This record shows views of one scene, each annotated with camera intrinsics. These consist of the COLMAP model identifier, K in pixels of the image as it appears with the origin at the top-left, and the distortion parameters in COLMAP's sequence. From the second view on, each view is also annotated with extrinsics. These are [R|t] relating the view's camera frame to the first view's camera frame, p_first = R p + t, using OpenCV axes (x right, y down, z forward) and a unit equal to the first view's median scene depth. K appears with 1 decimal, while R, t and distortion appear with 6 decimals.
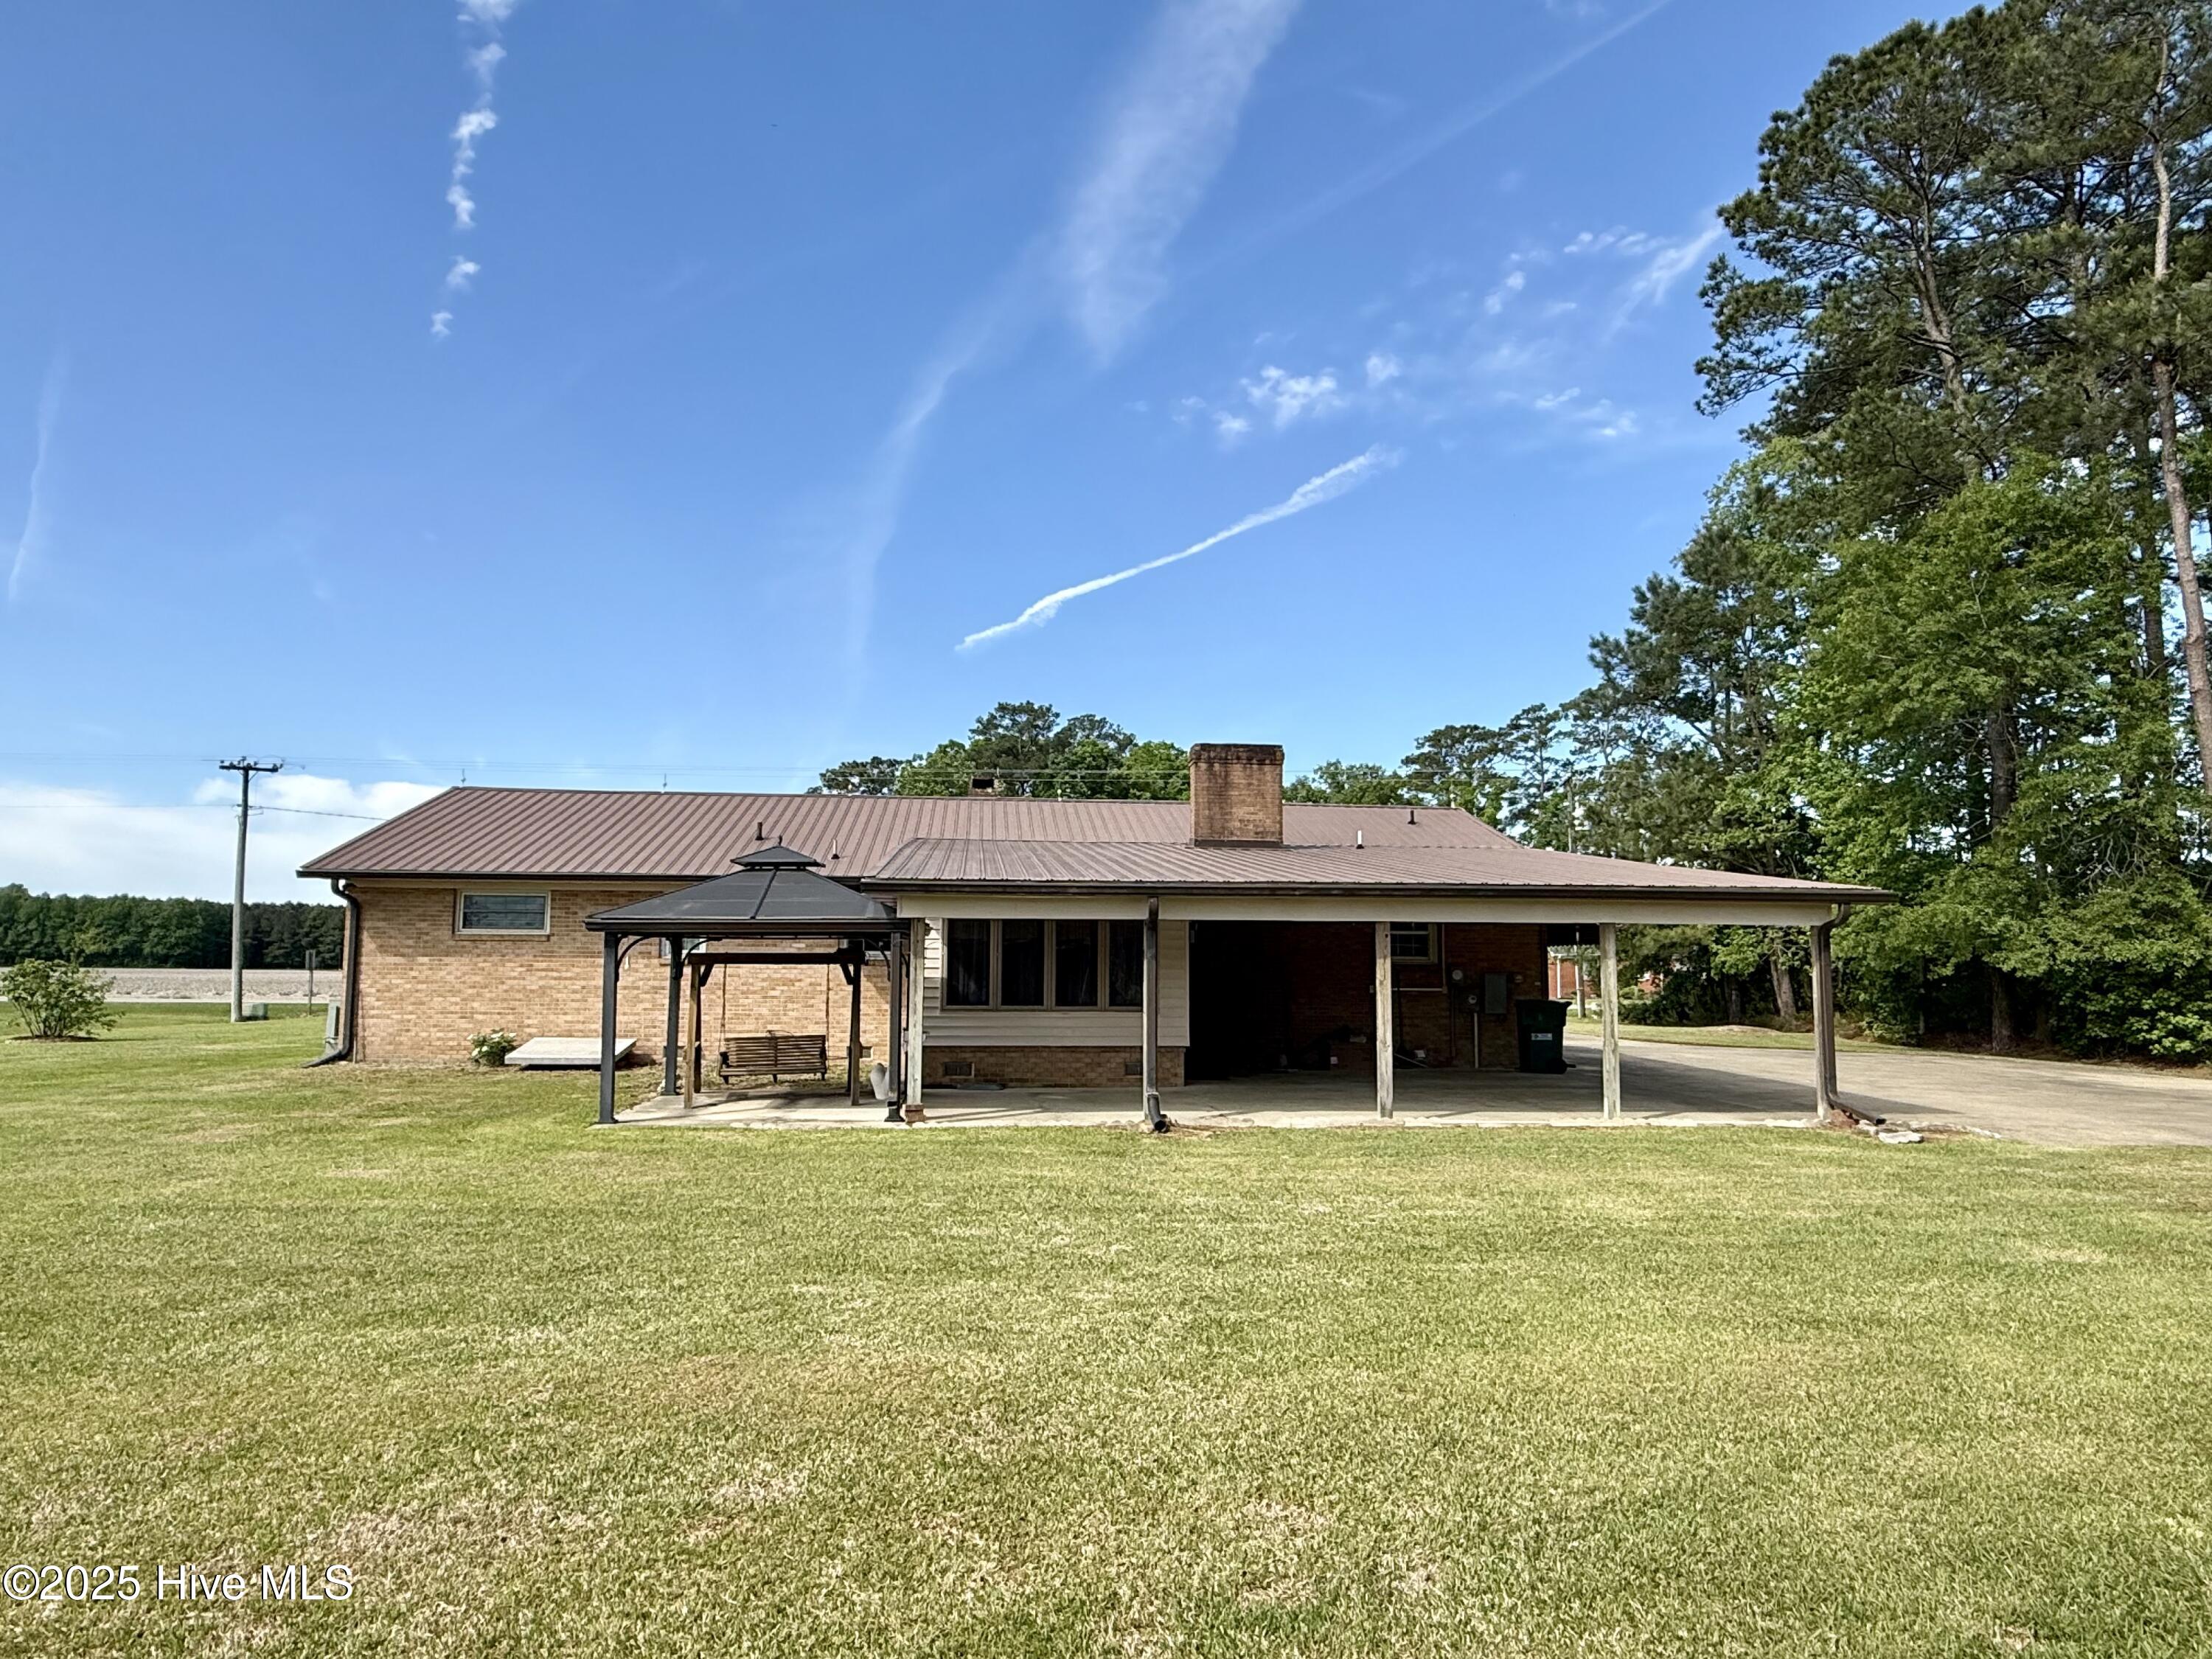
lens RADIAL K [[1372.0, 0, 1106.0], [0, 1372.0, 829.5], [0, 0, 1]] dist [-0.002829, -0.001384]
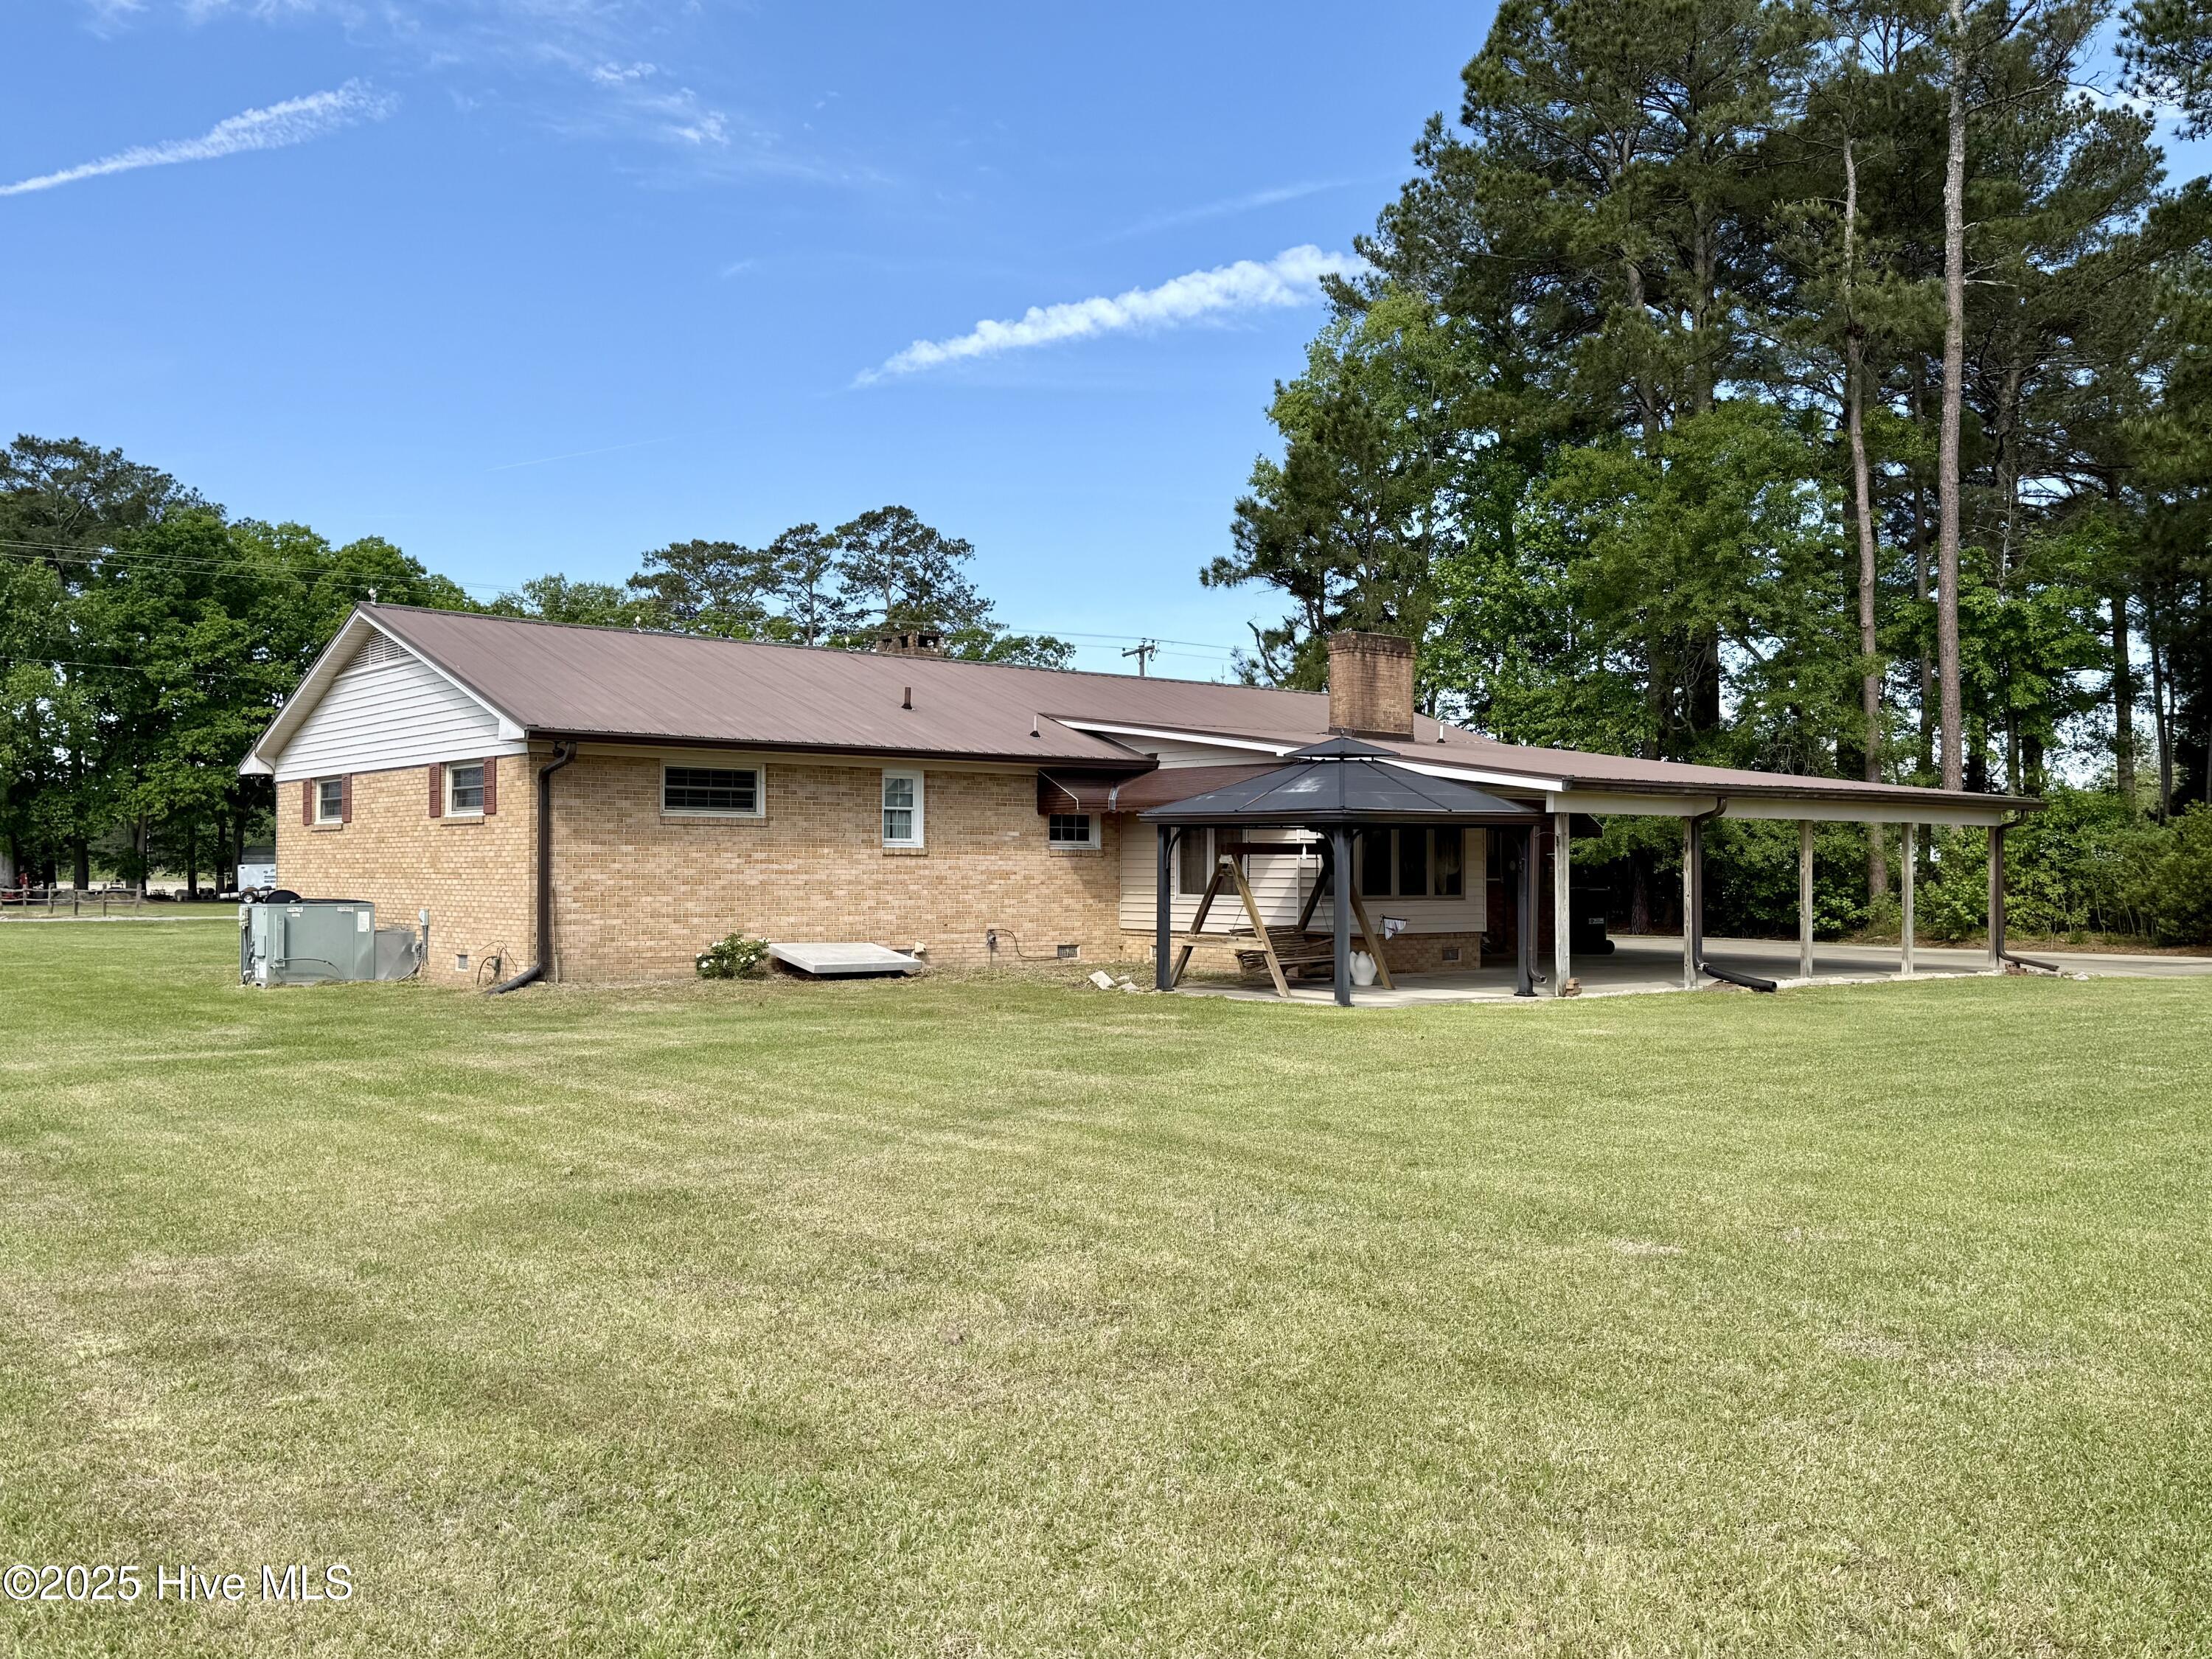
lens RADIAL K [[1913.9, 0, 1106.0], [0, 1913.9, 829.5], [0, 0, 1]] dist [-0.004829, -0.015733]
pose [[0.828320, 0.009689, 0.560171, -0.152817], [-0.056726, 0.996163, 0.066650, -0.000572], [-0.557376, -0.086983, 0.825691, -0.007741]]
